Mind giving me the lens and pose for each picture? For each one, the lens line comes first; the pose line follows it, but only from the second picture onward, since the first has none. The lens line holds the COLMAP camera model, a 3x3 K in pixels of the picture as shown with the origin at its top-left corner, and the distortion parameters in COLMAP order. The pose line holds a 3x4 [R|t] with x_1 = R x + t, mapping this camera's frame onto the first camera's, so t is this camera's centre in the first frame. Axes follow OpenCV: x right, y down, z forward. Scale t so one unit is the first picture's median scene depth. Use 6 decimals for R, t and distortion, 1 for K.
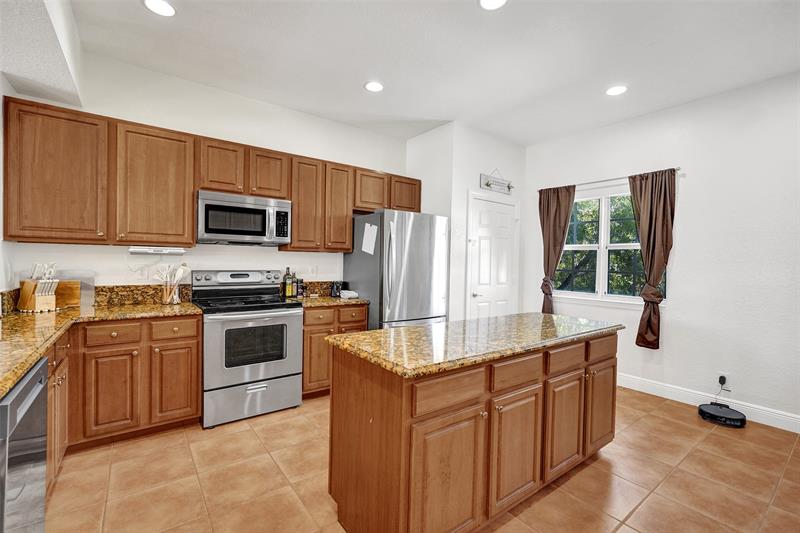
lens RADIAL K [[356.9, 0, 402.0], [0, 356.9, 265.4], [0, 0, 1]] dist [-0.012306, 0.007840]
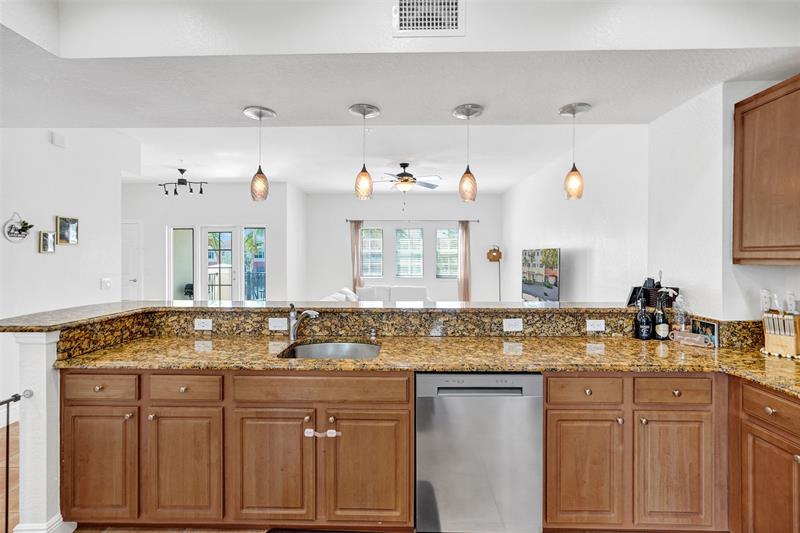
lens RADIAL K [[356.9, 0, 403.1], [0, 356.9, 258.0], [0, 0, 1]] dist [-0.012306, 0.007840]
pose [[-0.616639, -0.014930, -0.787105, 0.069836], [-0.021744, 0.999762, -0.001929, -0.043818], [0.786946, 0.015925, -0.616816, 0.597707]]
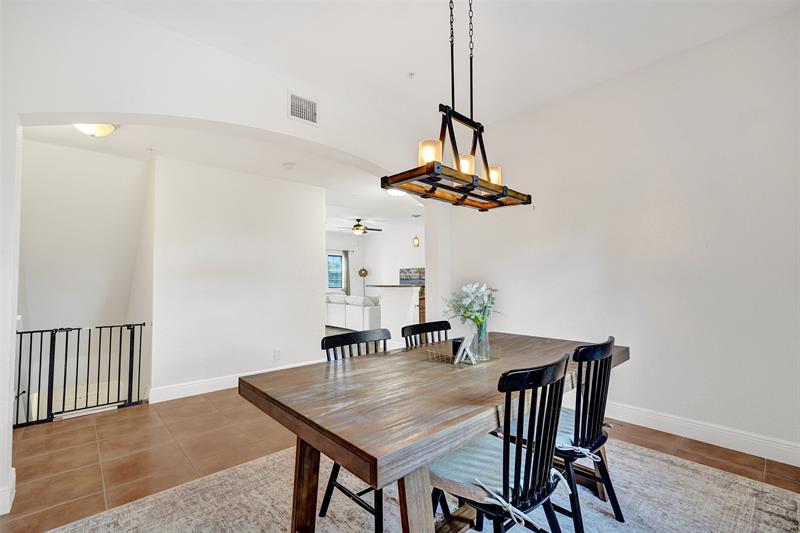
lens RADIAL K [[356.9, 0, 400.2], [0, 356.9, 269.3], [0, 0, 1]] dist [-0.012306, 0.007840]
pose [[0.101728, -0.050133, -0.993548, 1.687992], [-0.003847, 0.998702, -0.050787, 0.073592], [0.994805, 0.008989, 0.101403, -0.374625]]
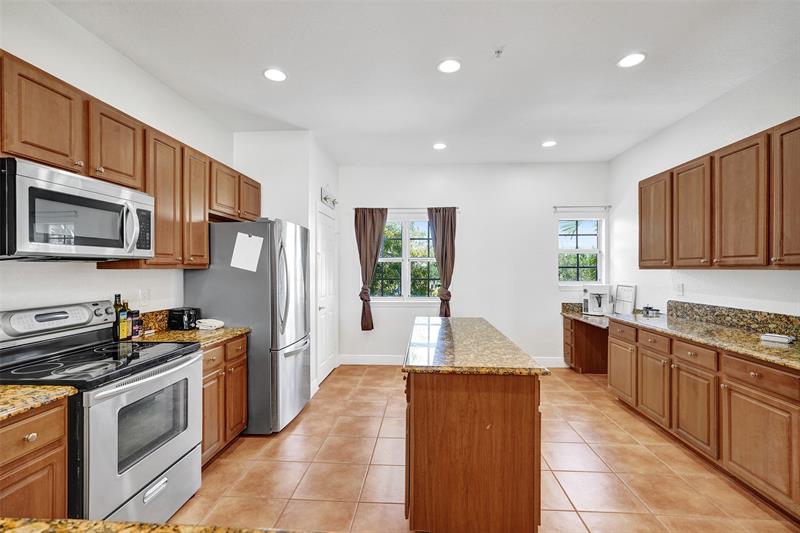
lens RADIAL K [[356.9, 0, 402.7], [0, 356.9, 268.1], [0, 0, 1]] dist [-0.012306, 0.007840]
pose [[0.656096, -0.019443, 0.754427, -0.497208], [0.023369, 0.999712, 0.005441, -0.035517], [-0.754316, 0.014061, 0.656361, 0.206052]]
